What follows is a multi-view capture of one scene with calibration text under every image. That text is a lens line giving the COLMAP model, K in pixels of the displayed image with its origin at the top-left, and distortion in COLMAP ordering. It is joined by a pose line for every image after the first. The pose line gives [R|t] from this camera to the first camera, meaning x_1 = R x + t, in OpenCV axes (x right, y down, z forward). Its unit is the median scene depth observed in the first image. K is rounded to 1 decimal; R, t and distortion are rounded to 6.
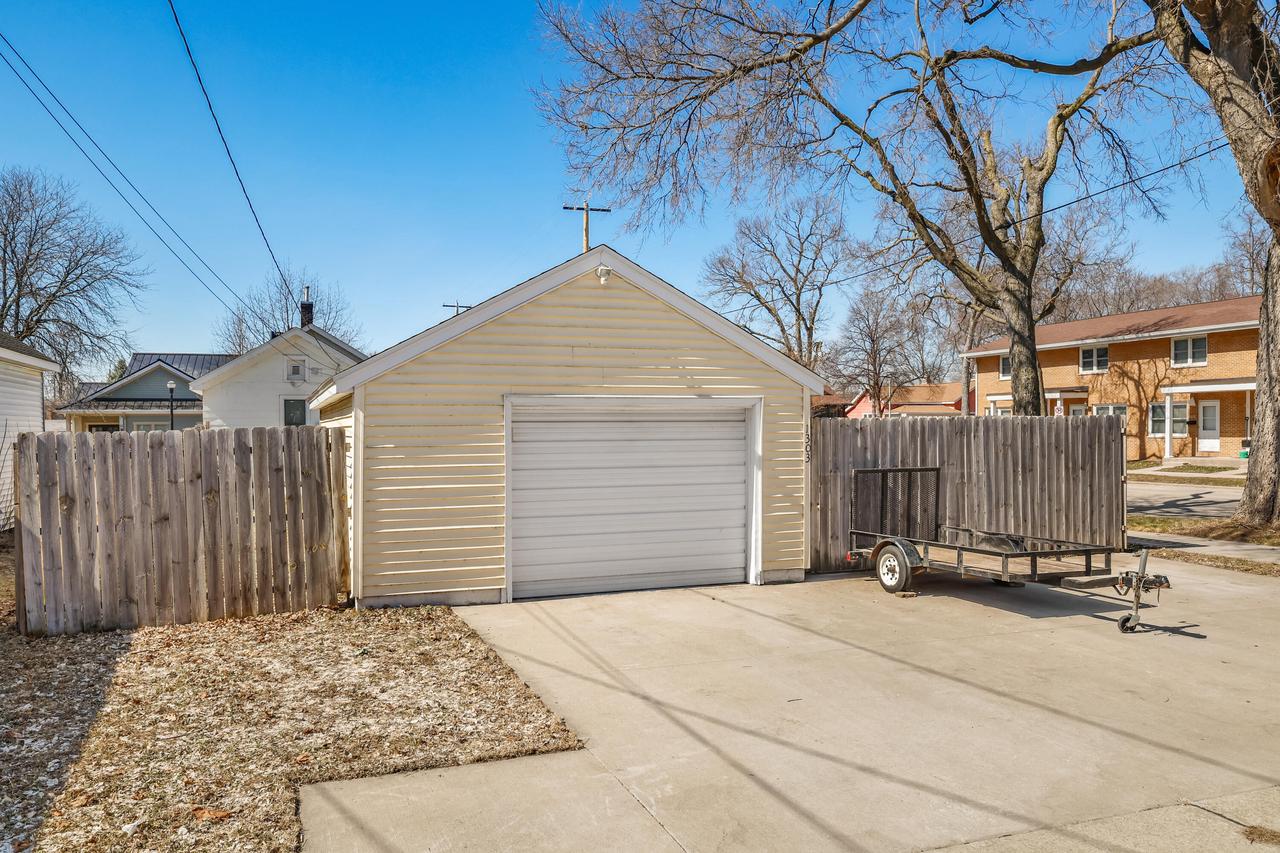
lens RADIAL K [[952.1, 0, 640.0], [0, 952.1, 426.5], [0, 0, 1]] dist [0.000292, 0.000098]
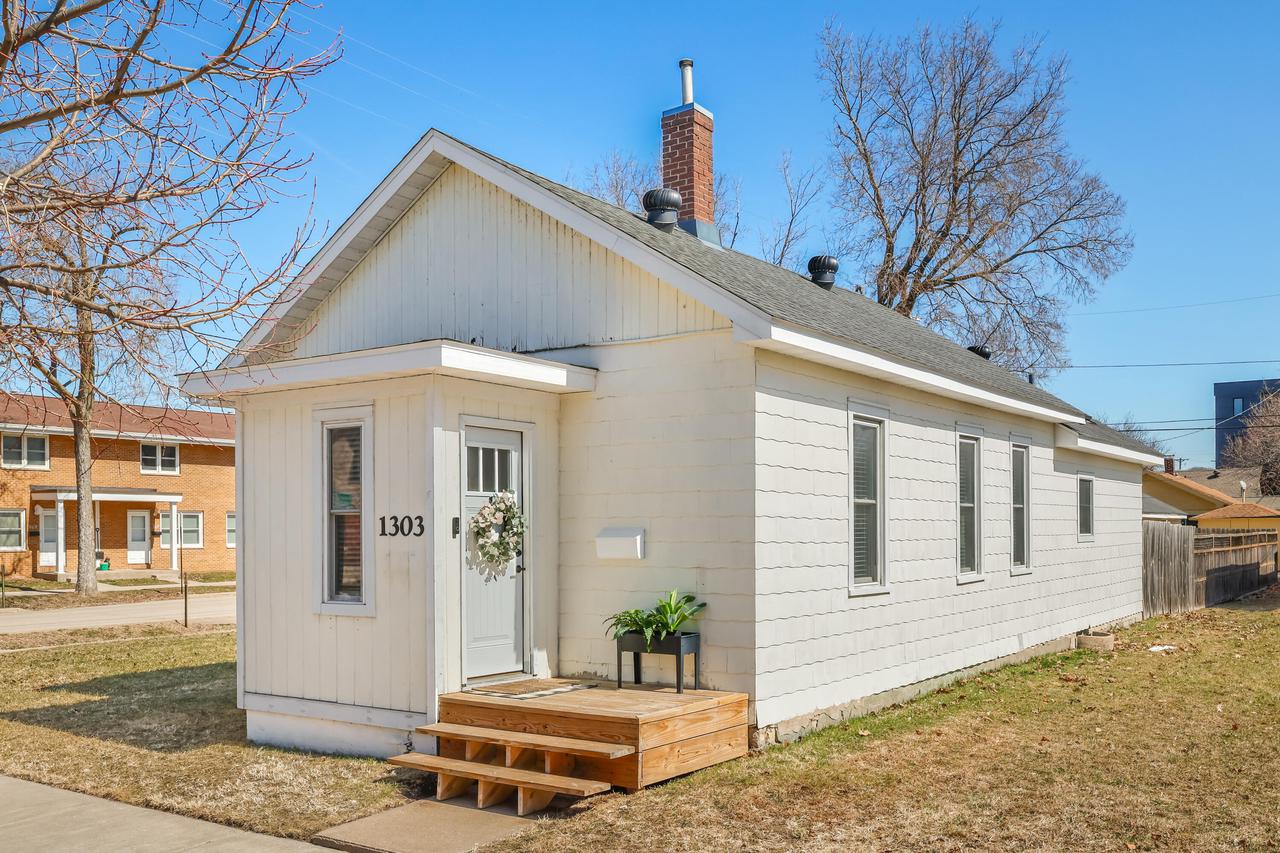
lens RADIAL K [[1150.9, 0, 637.9], [0, 1150.9, 551.7], [0, 0, 1]] dist [-0.008323, -0.002963]
pose [[-0.561893, 0.007815, 0.827173, -0.572687], [0.015498, 0.999879, 0.001081, 0.018855], [-0.827065, 0.013427, -0.561946, 1.089642]]
